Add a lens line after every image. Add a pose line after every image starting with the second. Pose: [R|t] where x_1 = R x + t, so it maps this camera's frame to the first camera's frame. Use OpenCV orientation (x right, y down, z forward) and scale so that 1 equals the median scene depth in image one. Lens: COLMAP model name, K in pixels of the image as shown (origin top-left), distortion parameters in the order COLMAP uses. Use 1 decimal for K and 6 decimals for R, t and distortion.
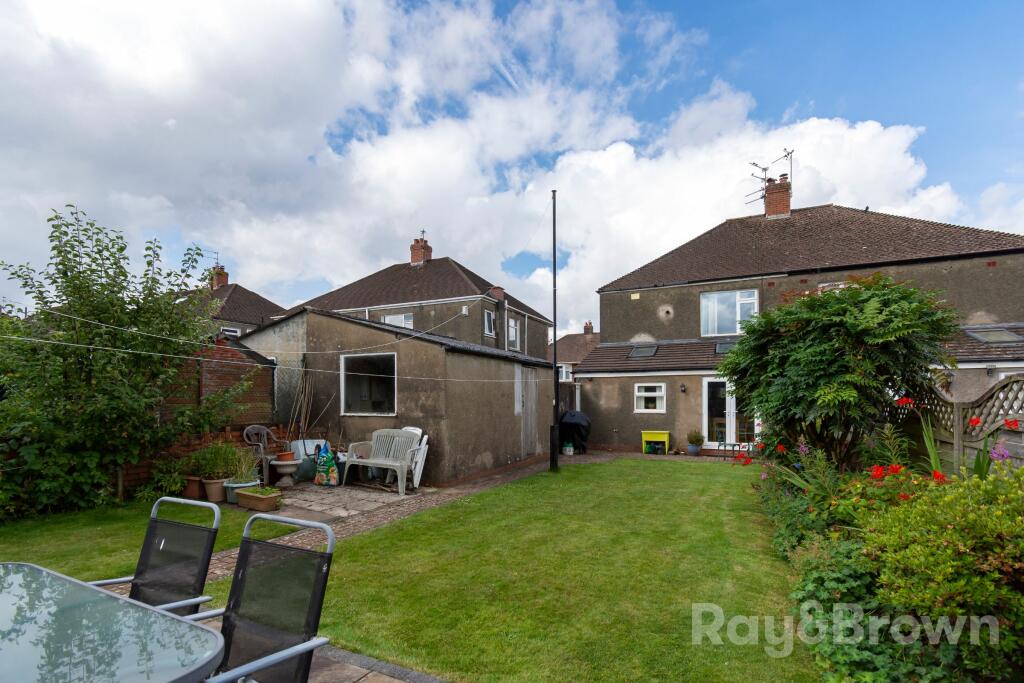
lens RADIAL K [[480.3, 0, 531.6], [0, 480.3, 398.7], [0, 0, 1]] dist [-0.000453, 0.000267]
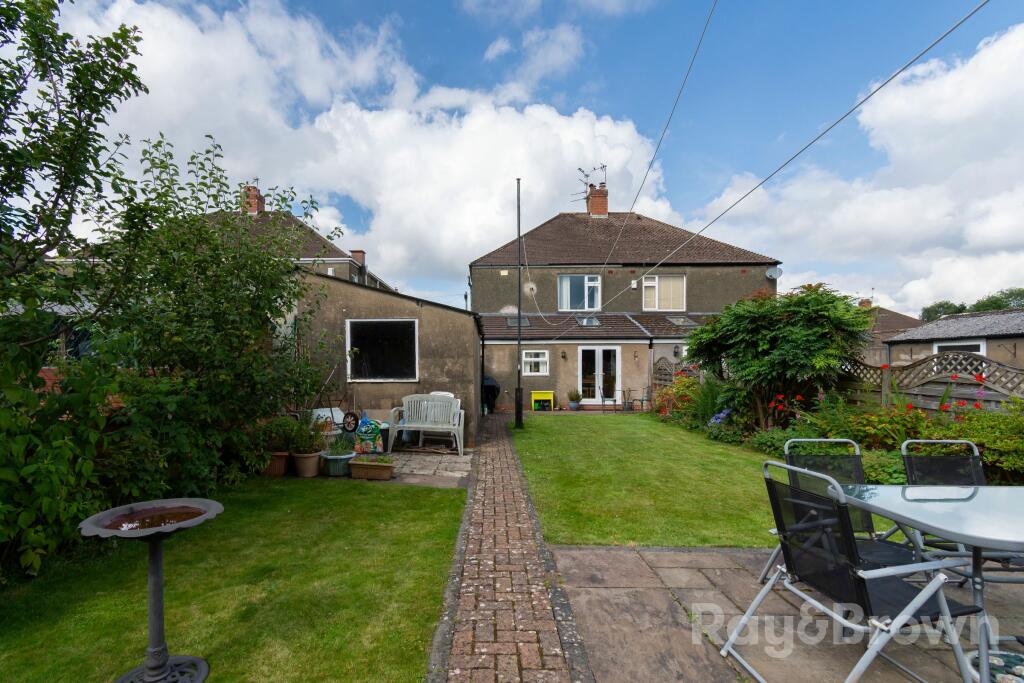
lens RADIAL K [[457.9, 0, 506.0], [0, 457.9, 371.2], [0, 0, 1]] dist [0.000813, 0.000128]
pose [[0.911571, -0.008250, 0.411061, -0.280104], [0.000535, 0.999822, 0.018881, -0.002201], [-0.411143, -0.016991, 0.911412, 0.018530]]
